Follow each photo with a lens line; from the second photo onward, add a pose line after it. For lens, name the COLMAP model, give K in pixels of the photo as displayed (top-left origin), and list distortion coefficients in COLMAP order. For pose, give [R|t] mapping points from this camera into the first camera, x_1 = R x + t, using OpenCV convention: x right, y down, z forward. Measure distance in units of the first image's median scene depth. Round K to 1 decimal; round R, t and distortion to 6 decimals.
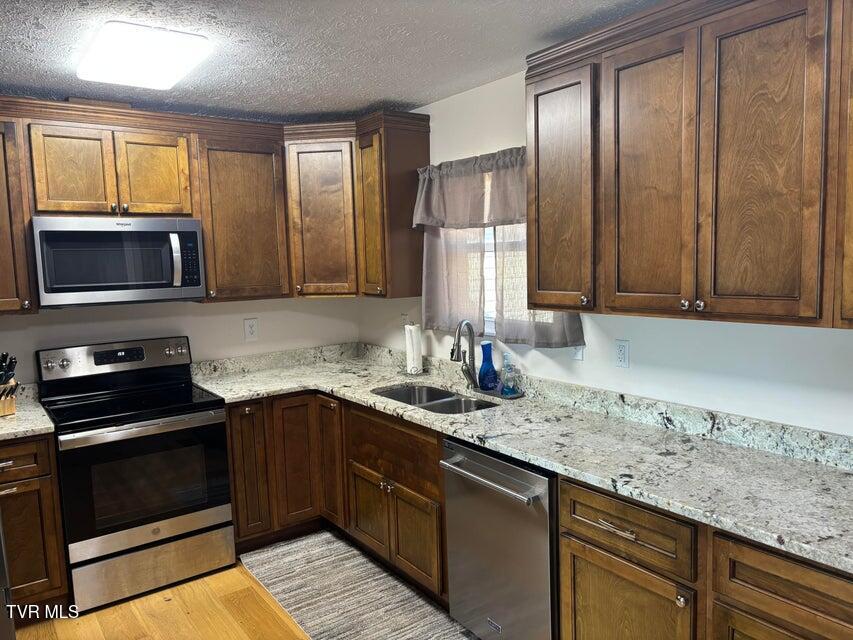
lens RADIAL K [[640.9, 0, 427.7], [0, 640.9, 322.3], [0, 0, 1]] dist [0.023112, -0.017164]
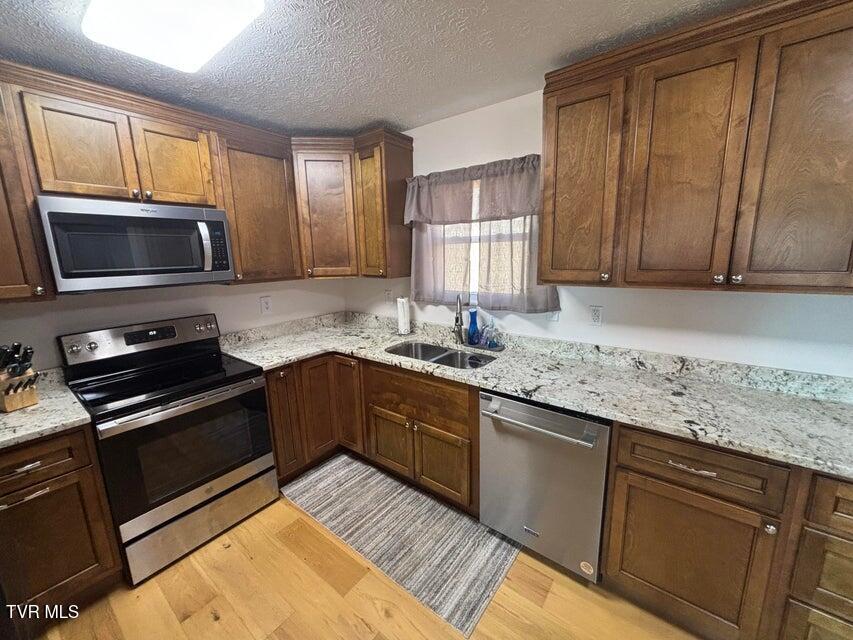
lens RADIAL K [[342.6, 0, 425.8], [0, 342.6, 317.2], [0, 0, 1]] dist [-0.003803, 0.000830]
pose [[0.958112, -0.047440, 0.282438, -0.215199], [0.025999, 0.996521, 0.079185, -0.013511], [-0.285212, -0.068525, 0.956012, 0.345743]]
